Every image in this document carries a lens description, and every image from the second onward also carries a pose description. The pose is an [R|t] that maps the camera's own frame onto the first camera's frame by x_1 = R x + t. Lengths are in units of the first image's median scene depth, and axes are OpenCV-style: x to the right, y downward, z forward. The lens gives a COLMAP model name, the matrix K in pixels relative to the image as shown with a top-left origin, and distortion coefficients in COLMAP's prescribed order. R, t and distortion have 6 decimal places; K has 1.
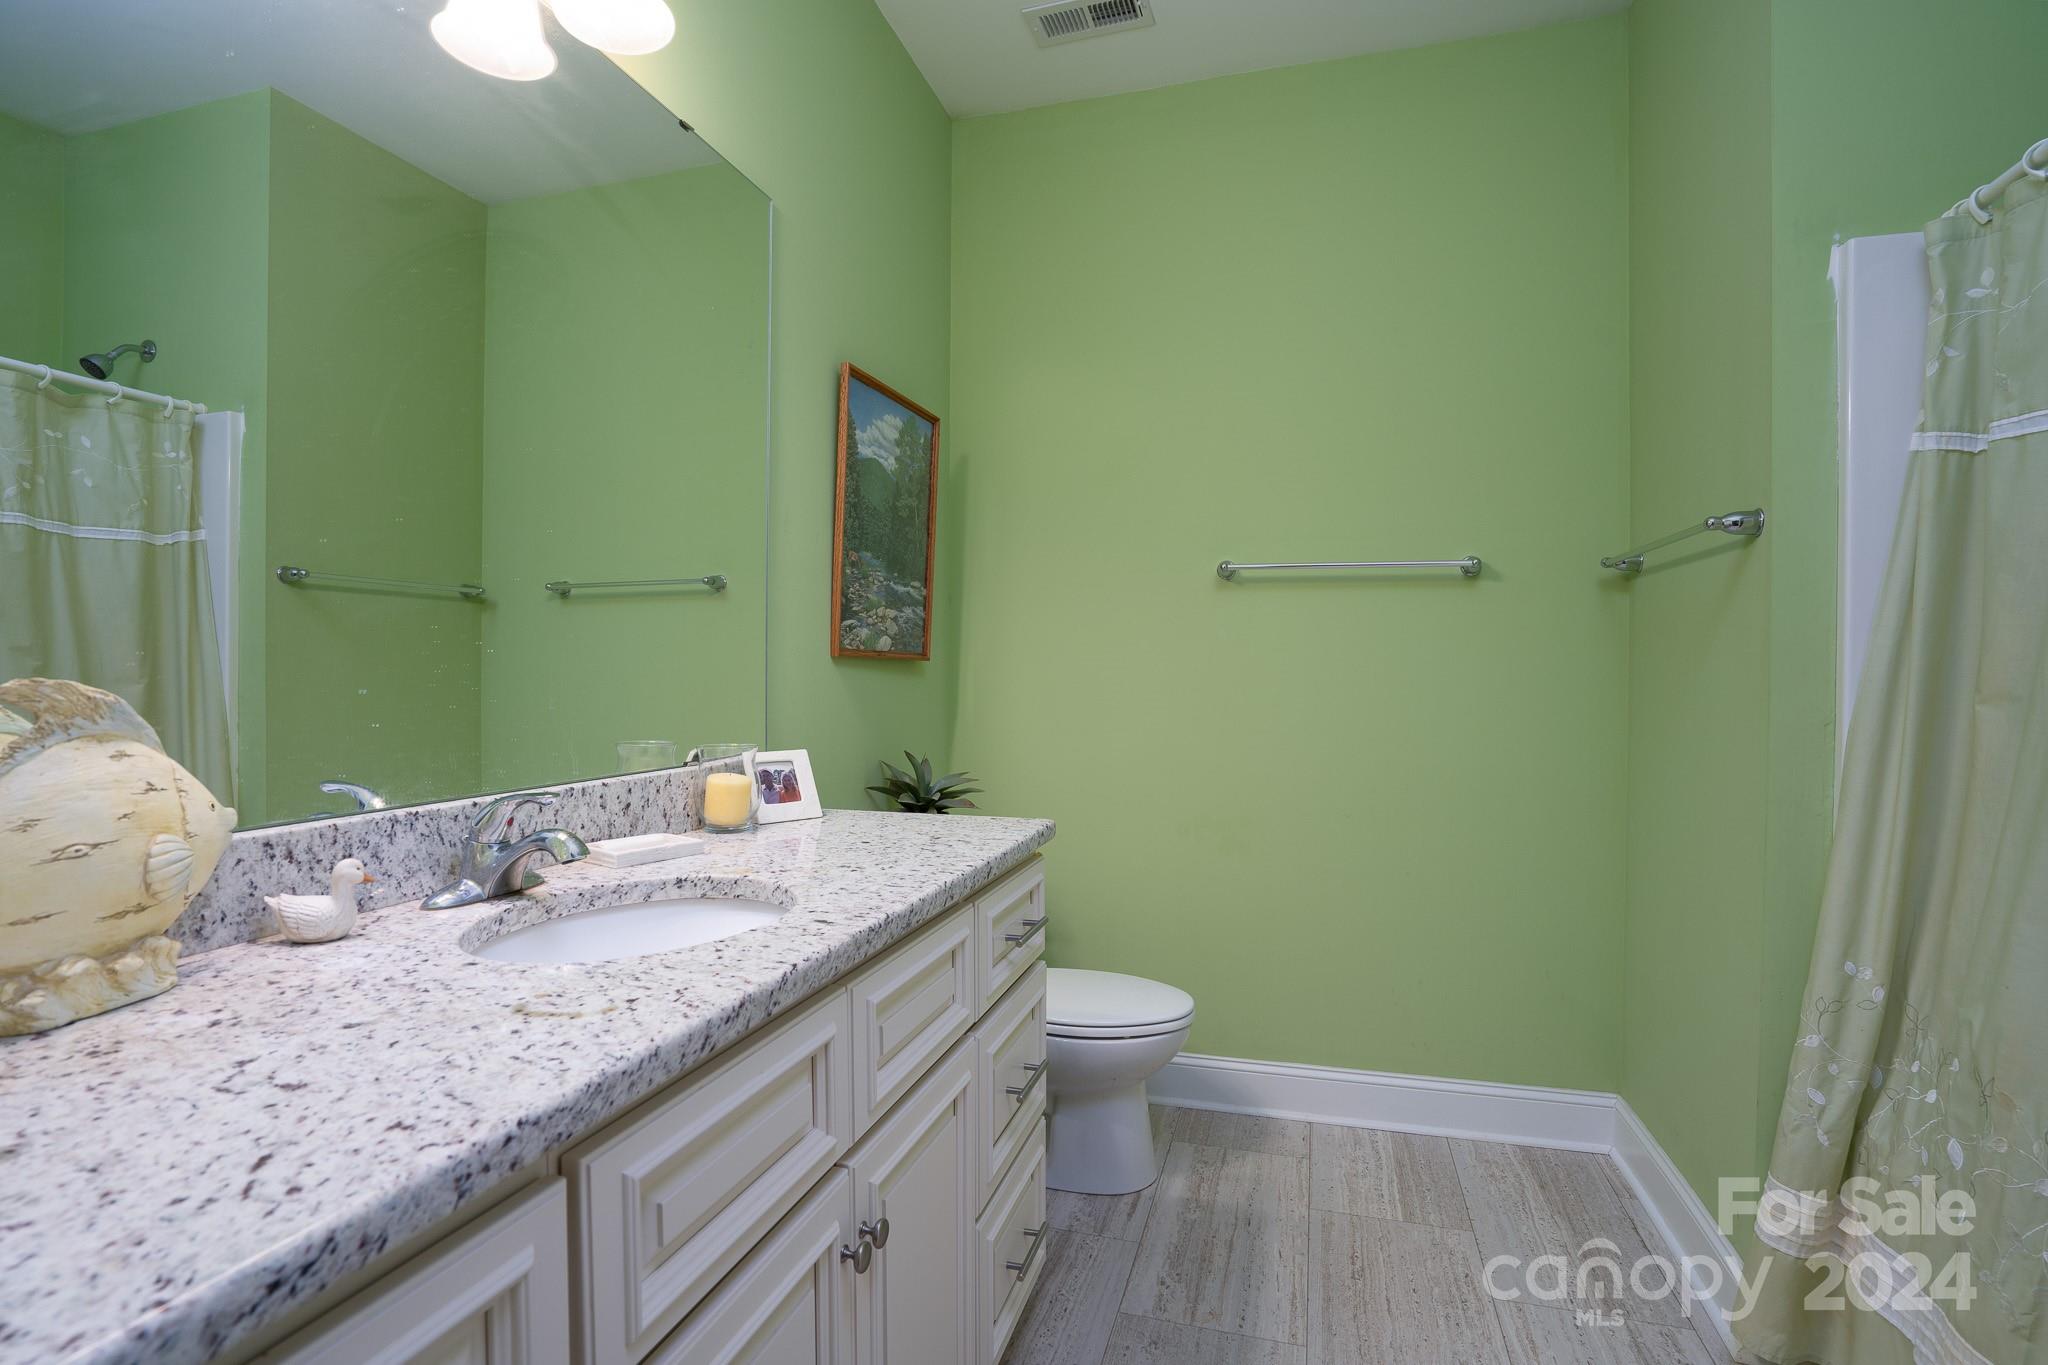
lens RADIAL K [[941.7, 0, 983.4], [0, 941.7, 679.6], [0, 0, 1]] dist [-0.042638, 0.009209]
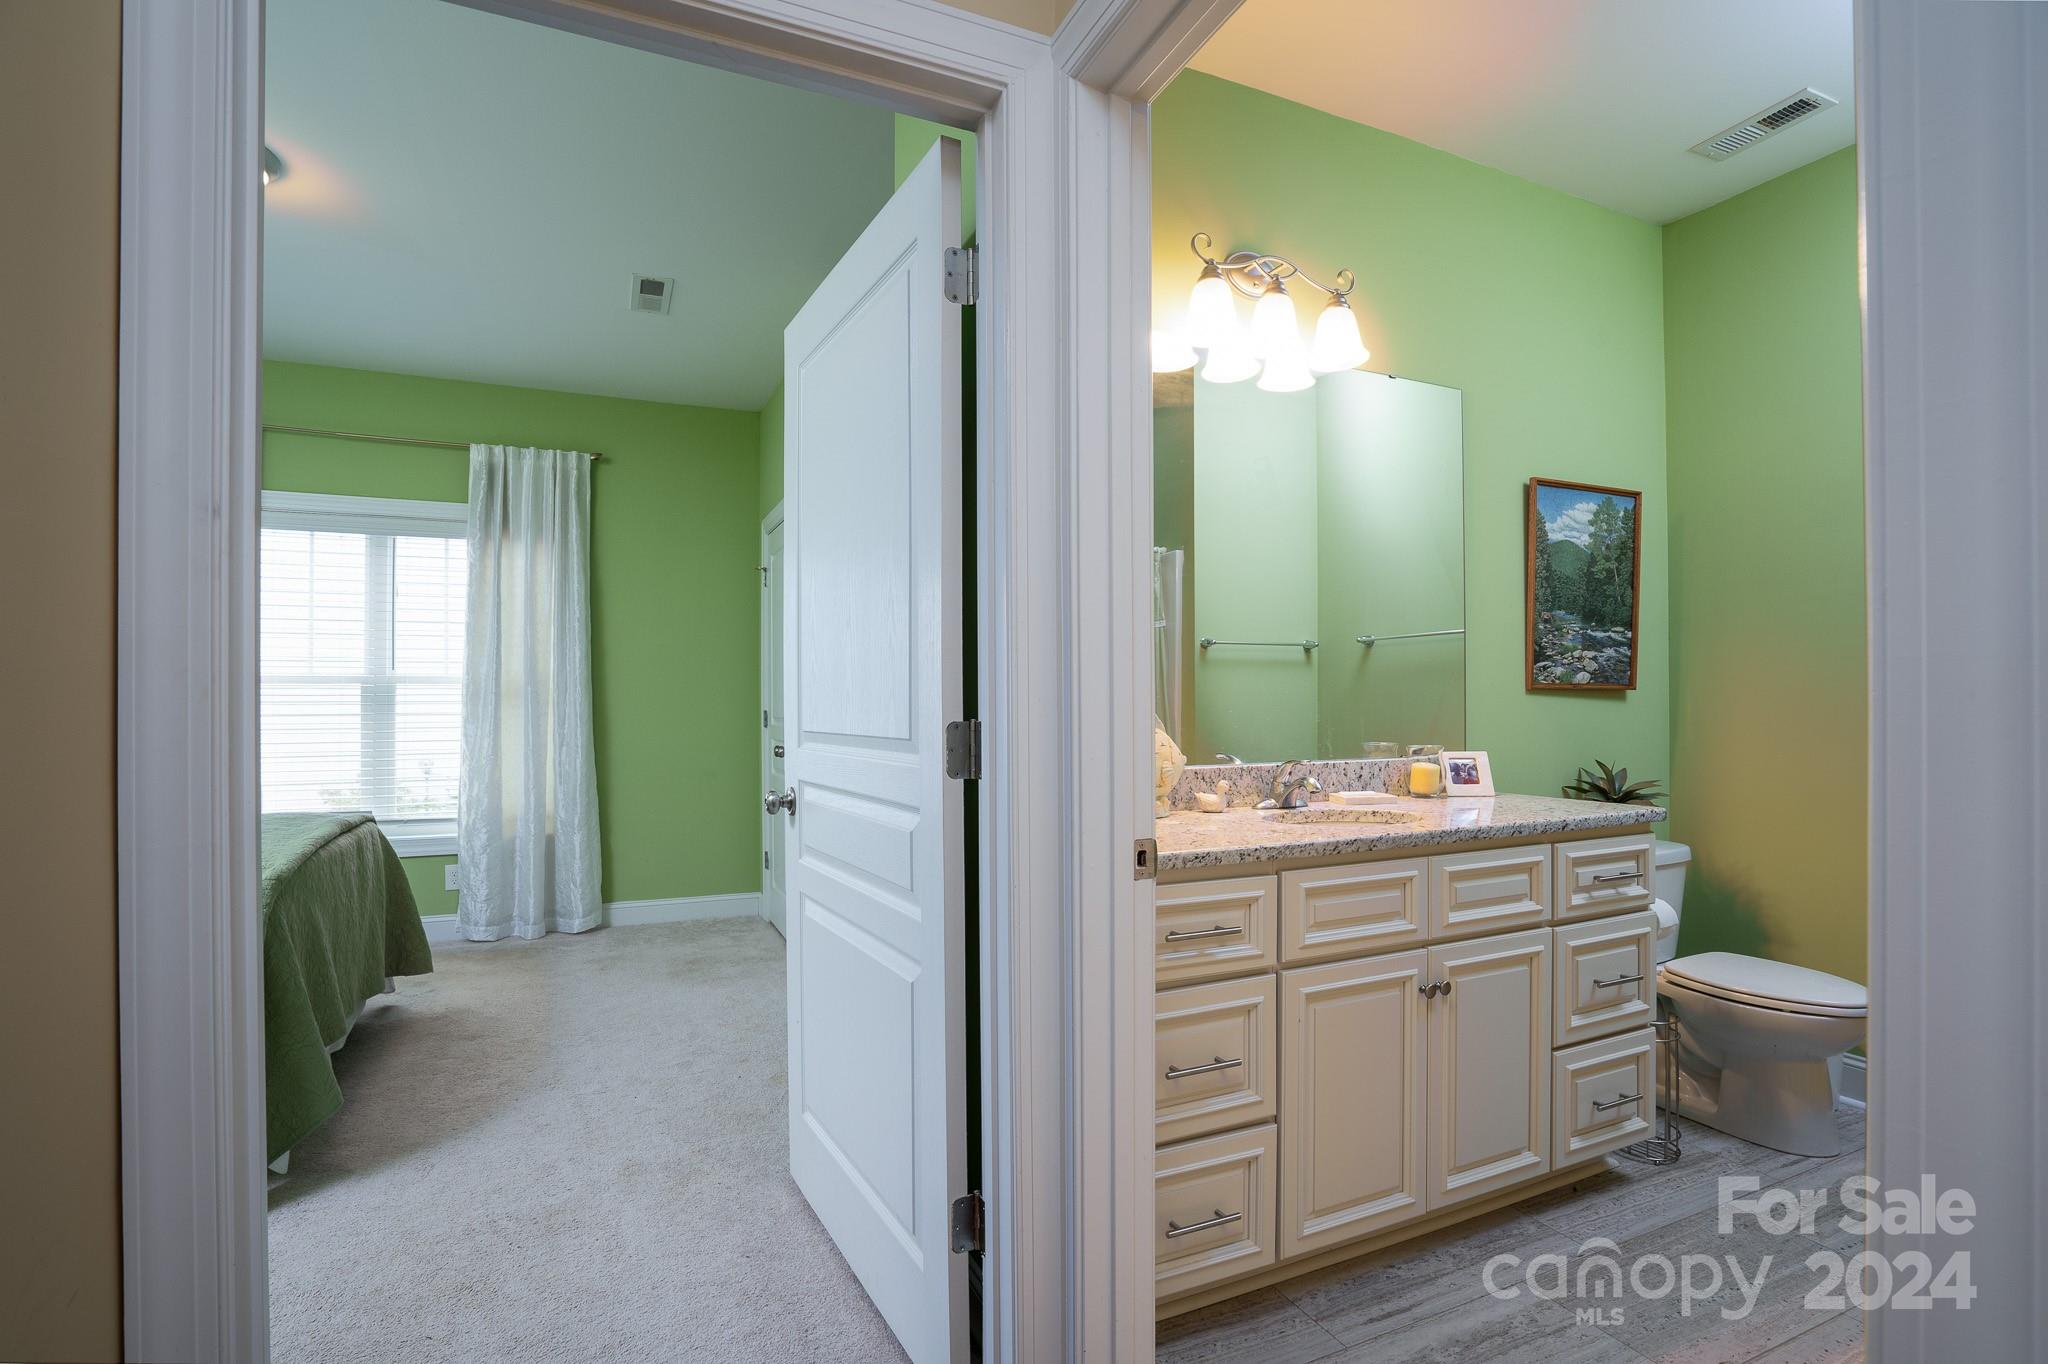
lens RADIAL K [[941.7, 0, 1020.5], [0, 941.7, 701.7], [0, 0, 1]] dist [-0.042638, 0.009209]
pose [[0.664956, -0.000698, -0.746882, 0.485564], [0.002064, 0.999997, 0.000903, -0.011104], [0.746879, -0.002142, 0.664956, -0.630067]]
